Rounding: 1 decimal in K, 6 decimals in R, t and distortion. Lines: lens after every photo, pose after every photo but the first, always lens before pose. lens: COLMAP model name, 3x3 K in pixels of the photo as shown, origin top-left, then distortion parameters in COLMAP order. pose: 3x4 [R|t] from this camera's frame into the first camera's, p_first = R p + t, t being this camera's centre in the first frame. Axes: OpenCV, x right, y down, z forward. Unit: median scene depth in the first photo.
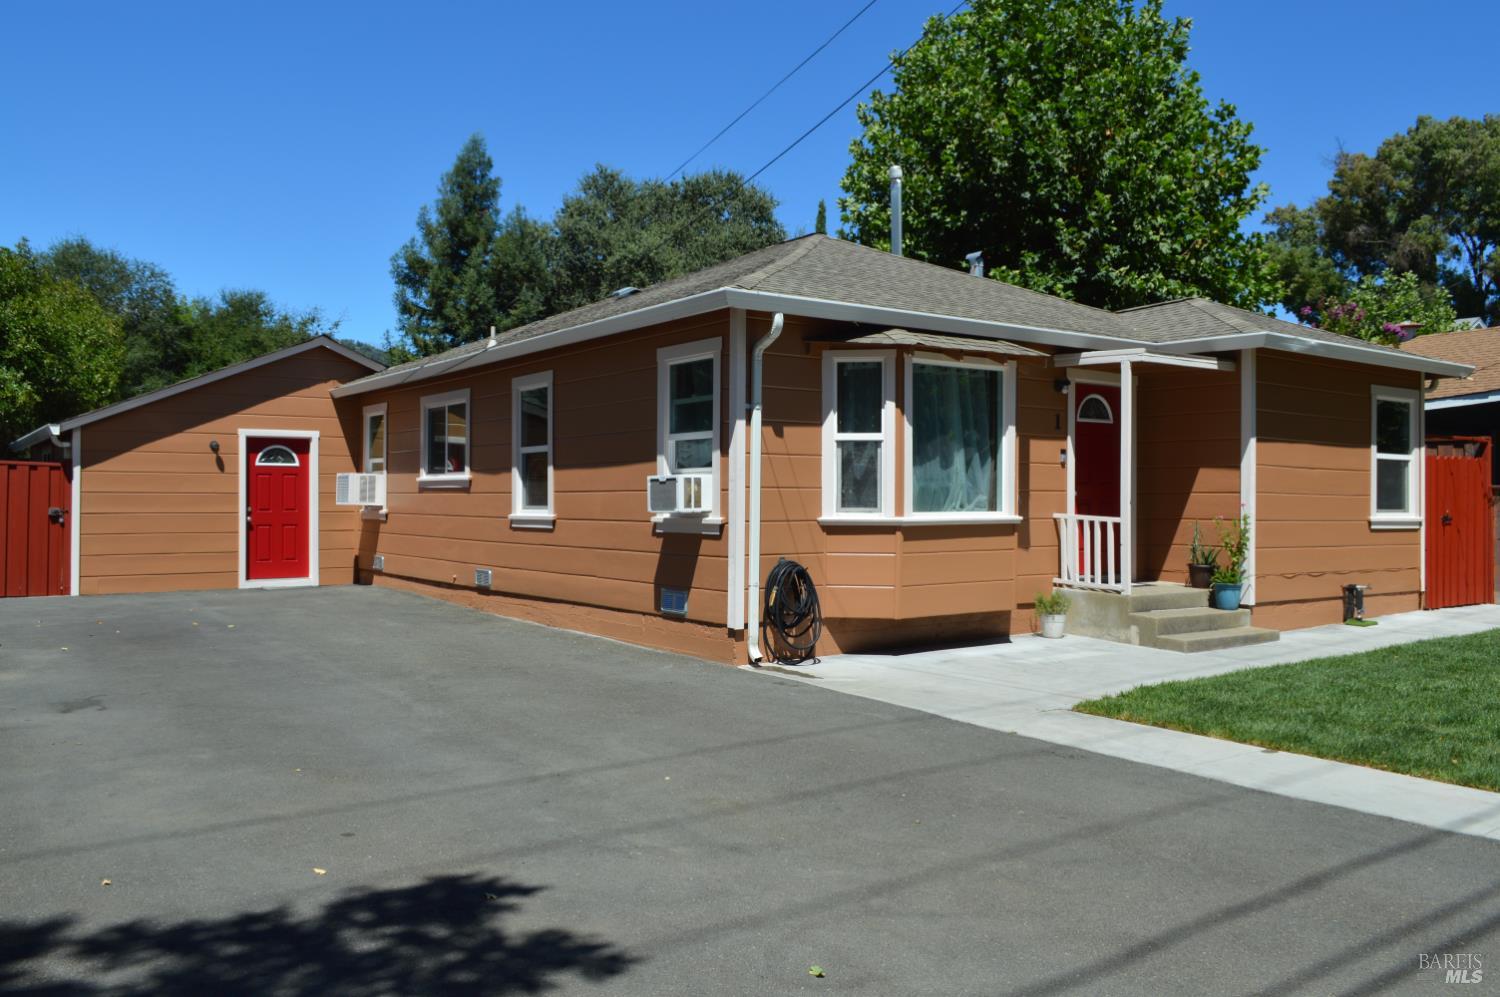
lens RADIAL K [[1186.2, 0, 748.5], [0, 1186.2, 497.3], [0, 0, 1]] dist [-0.018541, 0.020624]
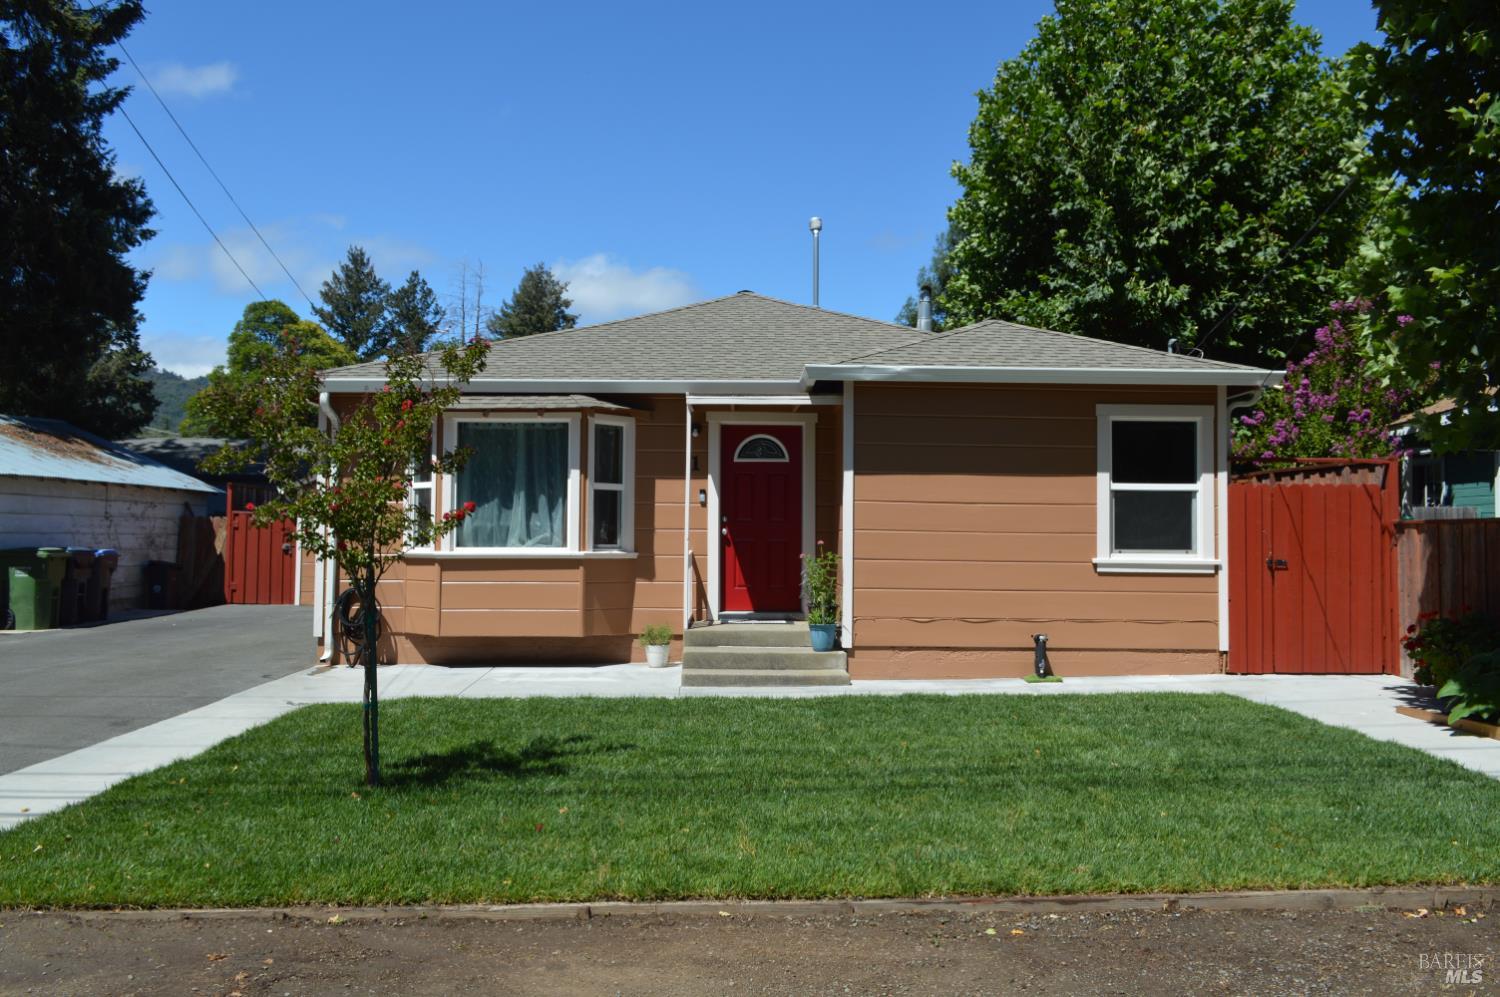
lens RADIAL K [[1186.2, 0, 748.5], [0, 1186.2, 497.3], [0, 0, 1]] dist [-0.018541, 0.020624]
pose [[0.820572, -0.020060, -0.571191, 0.914135], [-0.000890, 0.999338, -0.036374, 0.004599], [0.571543, 0.030356, 0.820011, 0.166300]]
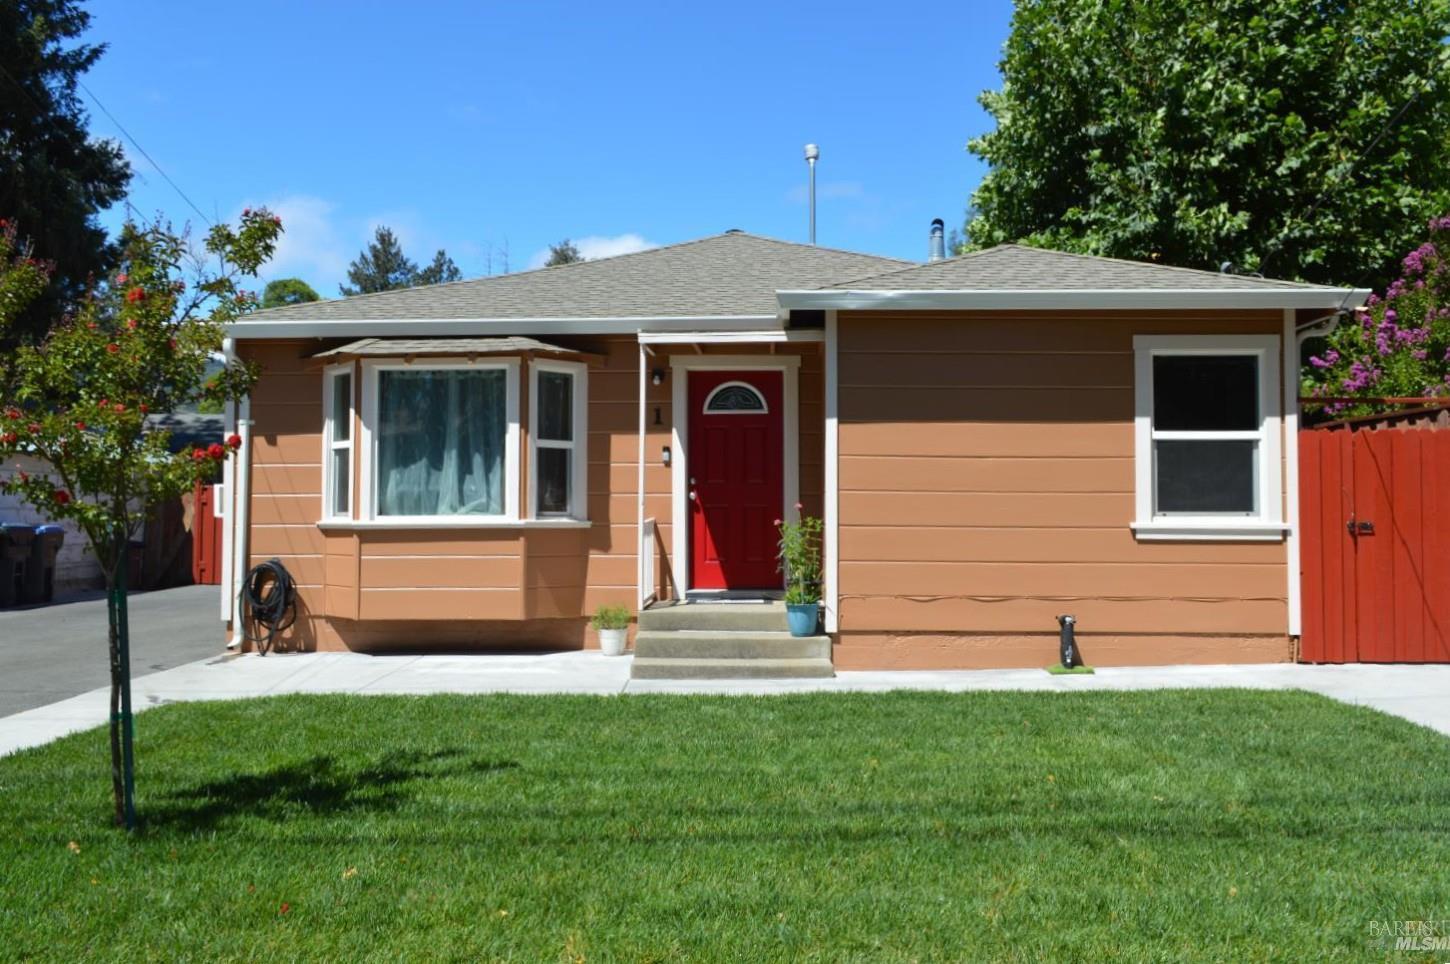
lens RADIAL K [[1187.2, 0, 723.9], [0, 1187.2, 477.5], [0, 0, 1]] dist [-0.017496, 0.013636]
pose [[0.789211, -0.027165, -0.613522, 0.864401], [0.006113, 0.999319, -0.036384, 0.015974], [0.614092, 0.024964, 0.788839, 0.326235]]
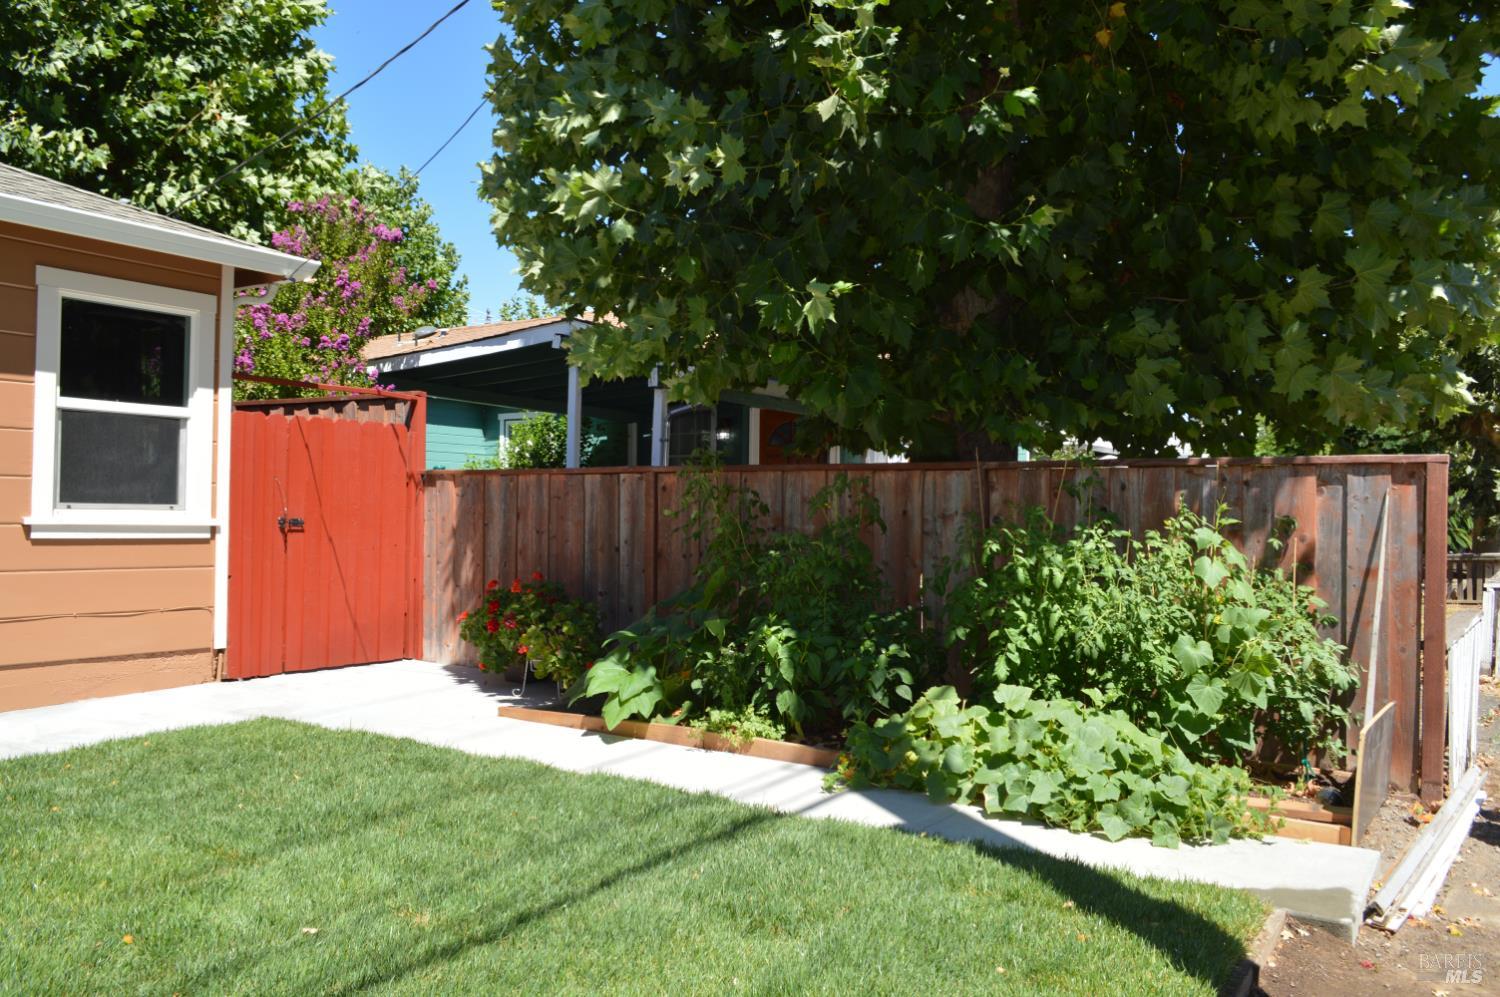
lens RADIAL K [[1186.2, 0, 748.5], [0, 1186.2, 497.3], [0, 0, 1]] dist [-0.018541, 0.020624]
pose [[0.937349, 0.013562, 0.348127, 0.724340], [-0.011304, 0.999900, -0.008515, 0.010324], [-0.348208, 0.004046, 0.937409, 0.445650]]
